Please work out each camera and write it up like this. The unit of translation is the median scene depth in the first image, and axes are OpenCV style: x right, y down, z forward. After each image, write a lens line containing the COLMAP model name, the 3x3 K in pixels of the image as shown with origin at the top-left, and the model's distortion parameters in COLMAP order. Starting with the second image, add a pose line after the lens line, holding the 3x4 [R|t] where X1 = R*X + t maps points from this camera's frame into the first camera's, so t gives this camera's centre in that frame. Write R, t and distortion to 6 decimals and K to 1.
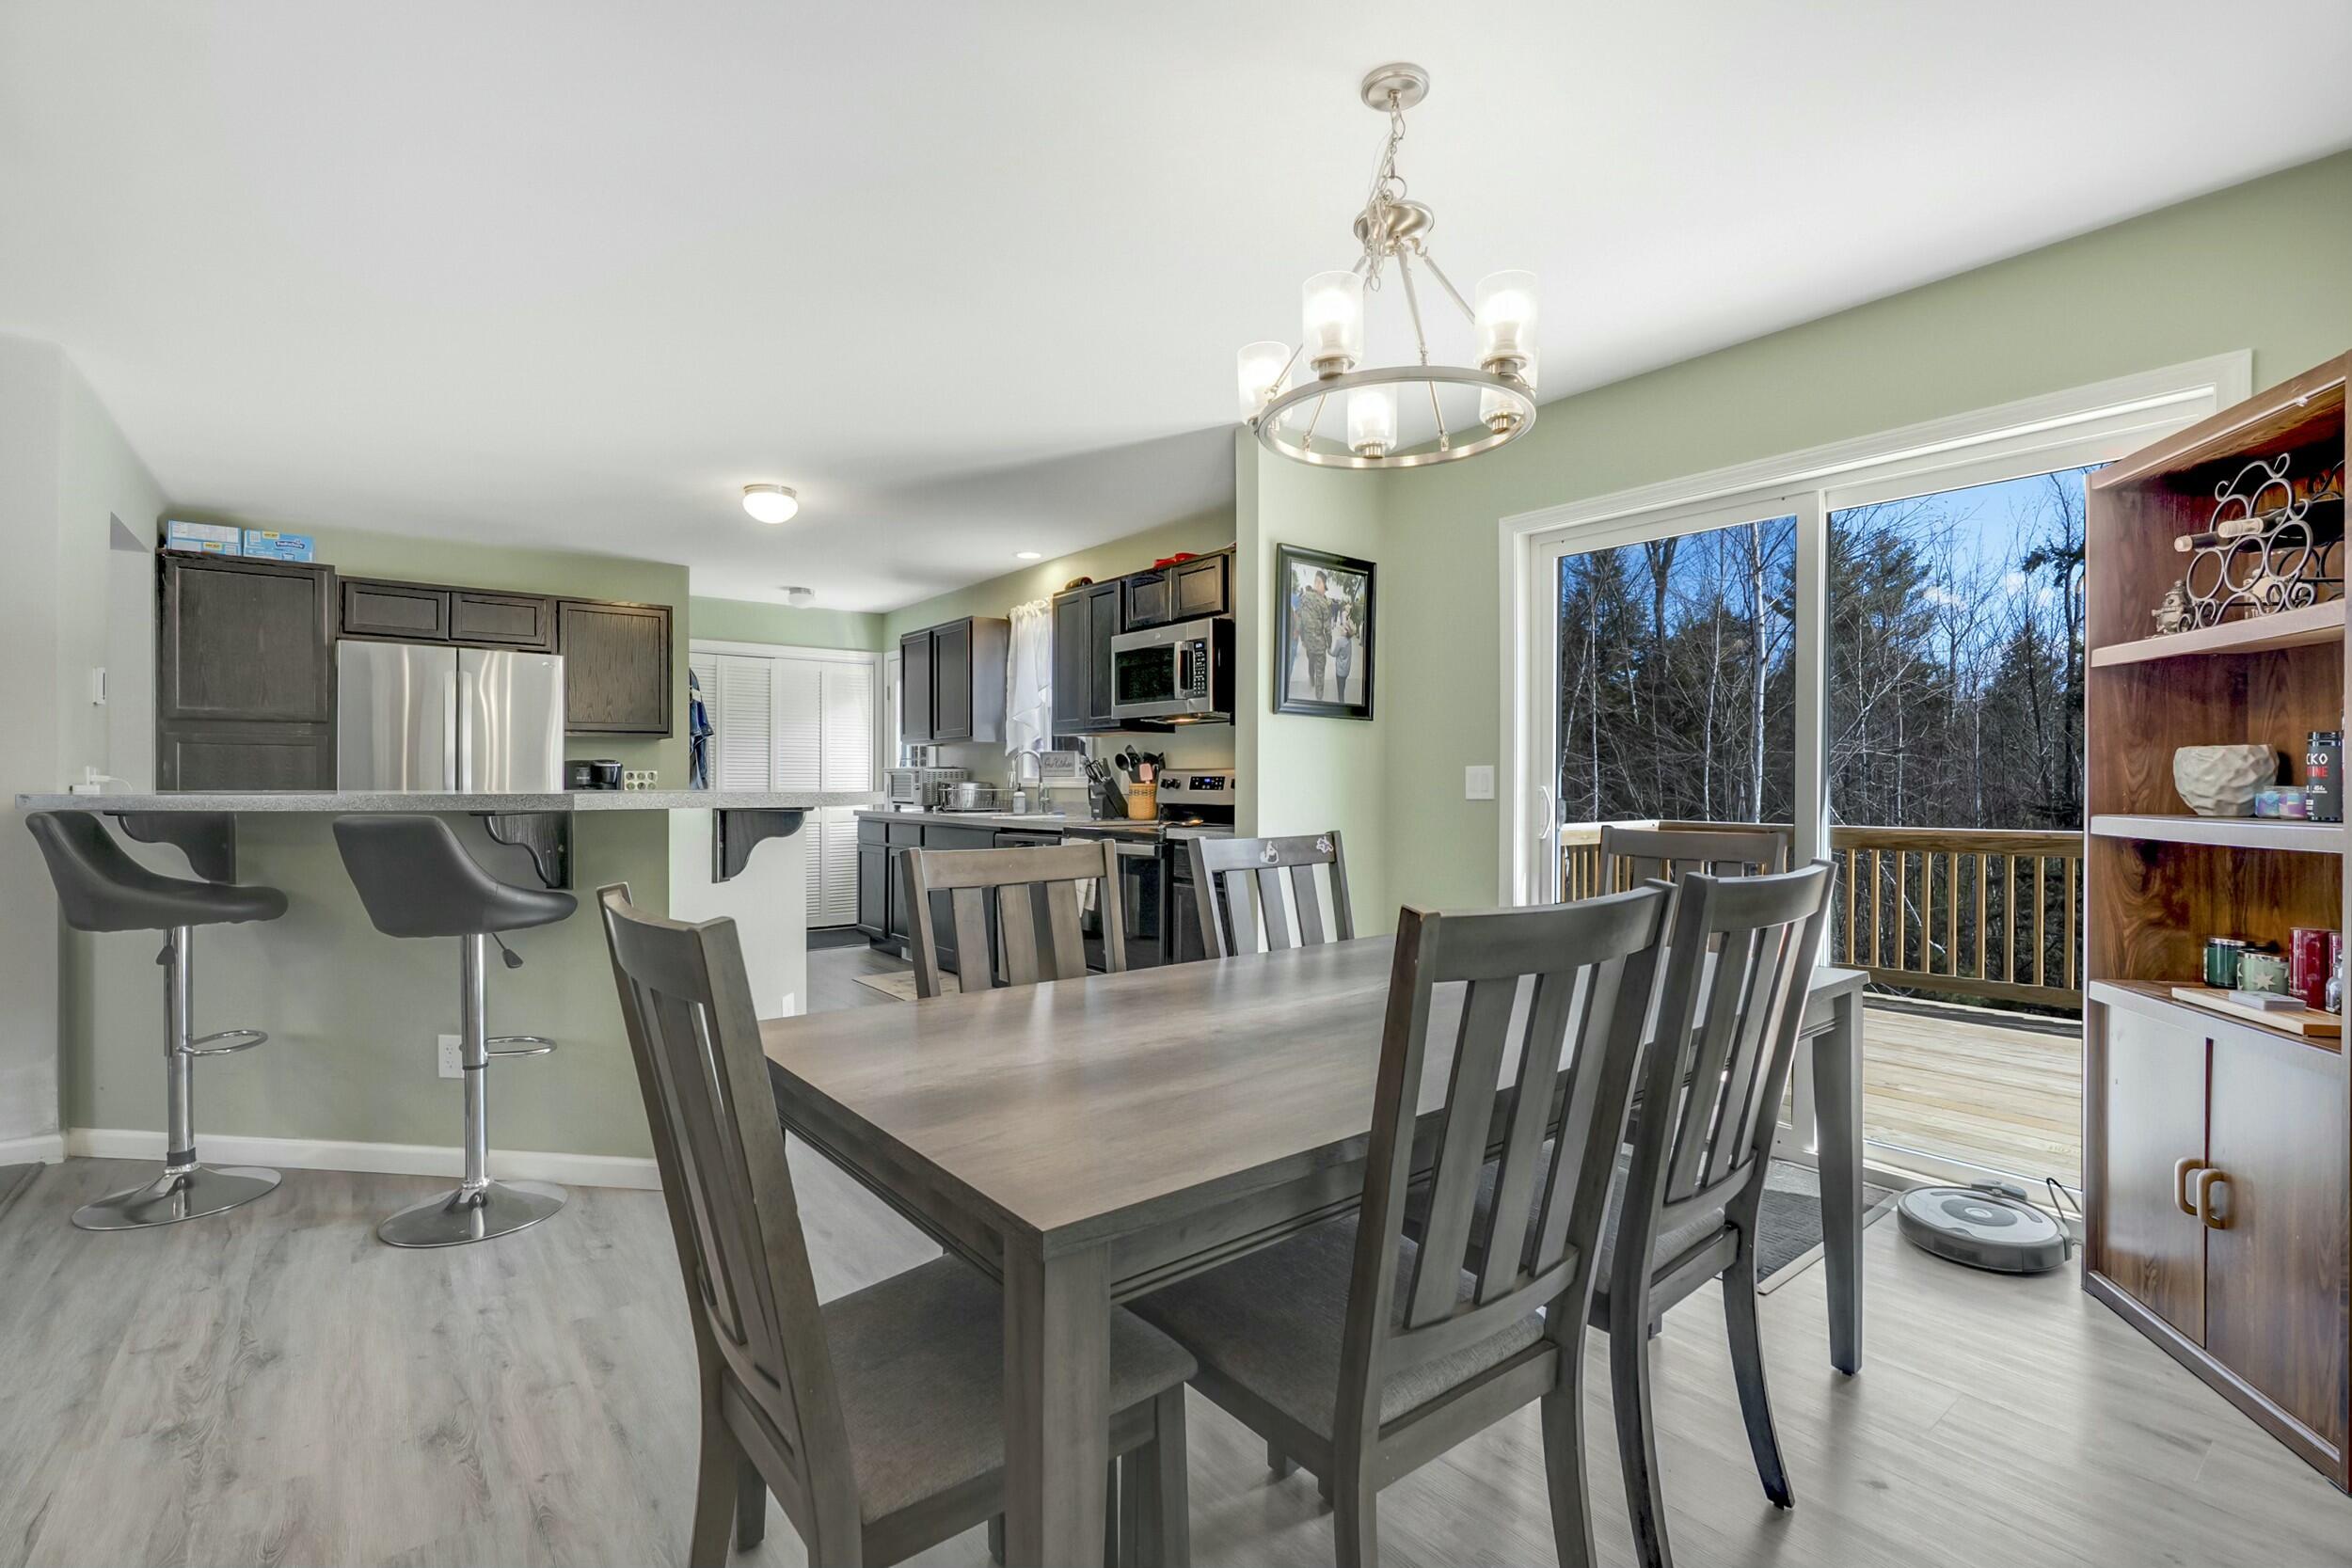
lens RADIAL K [[1080.1, 0, 1179.9], [0, 1080.1, 787.6], [0, 0, 1]] dist [-0.002414, -0.000132]
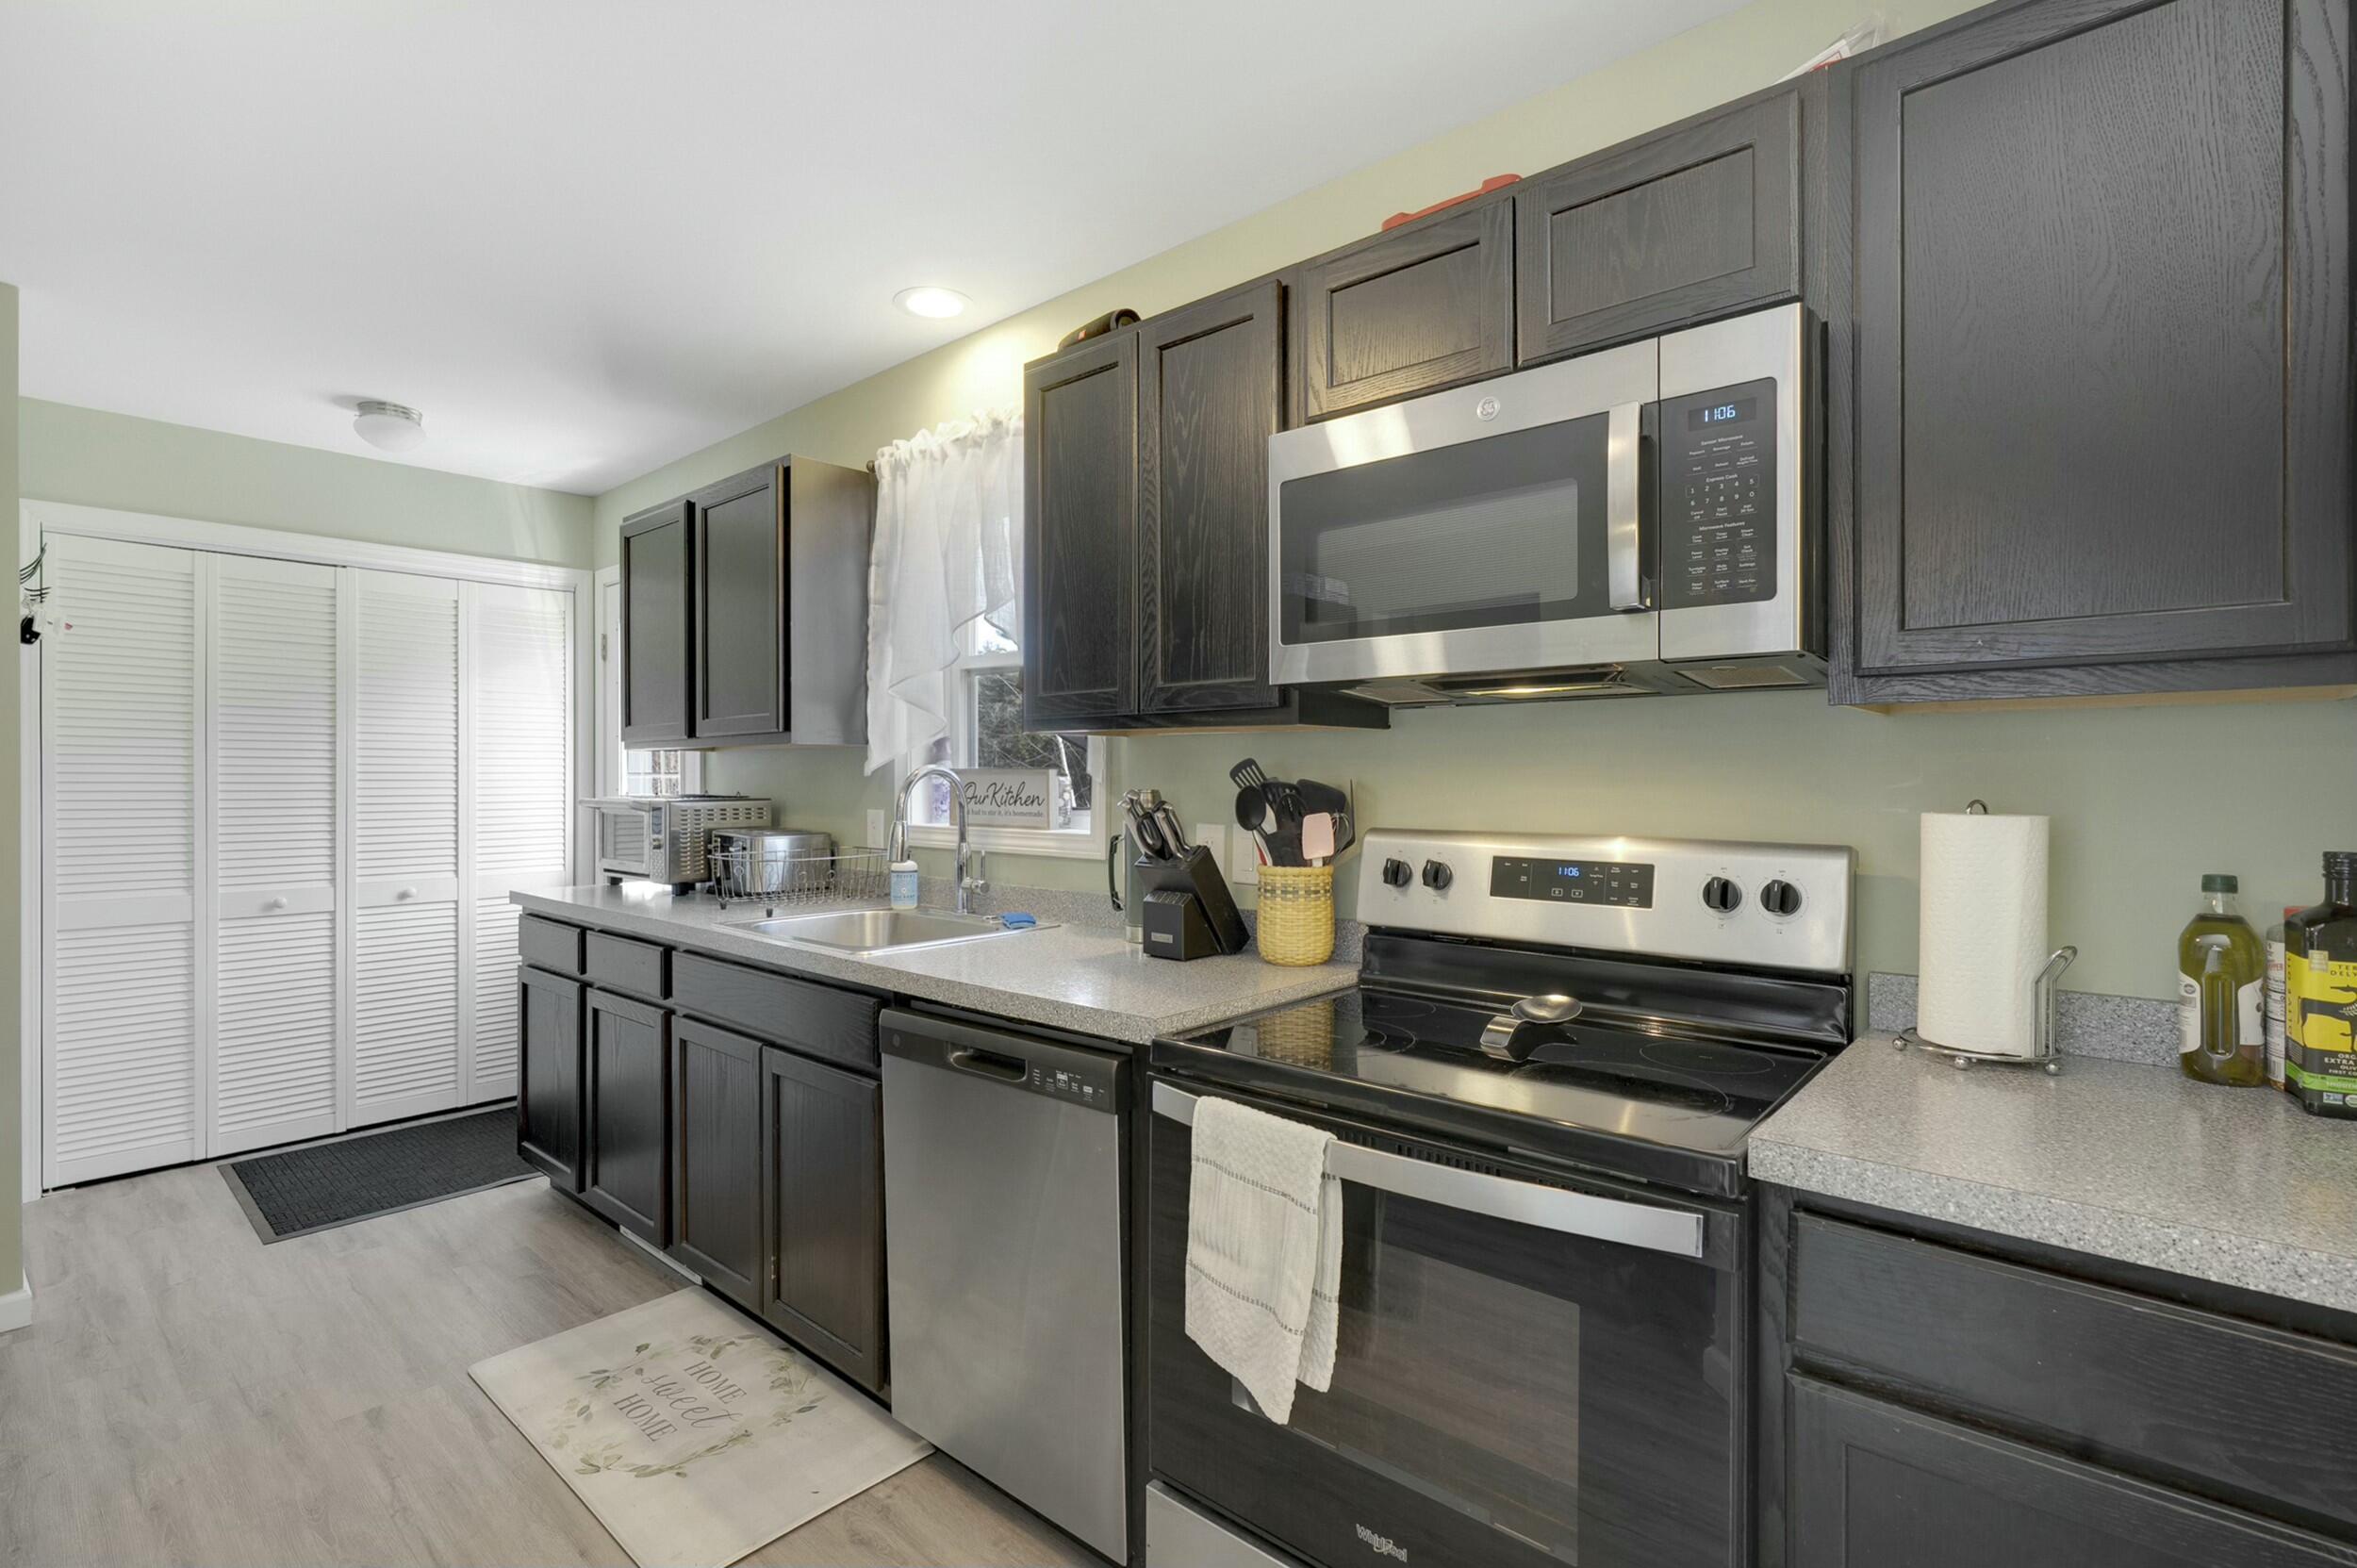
lens RADIAL K [[1082.6, 0, 1176.7], [0, 1082.6, 776.2], [0, 0, 1]] dist [-0.002414, -0.000132]
pose [[0.981820, -0.002780, 0.189794, -0.121879], [0.003696, 0.999983, -0.004471, -0.027246], [-0.189778, 0.005091, 0.981814, 0.540931]]
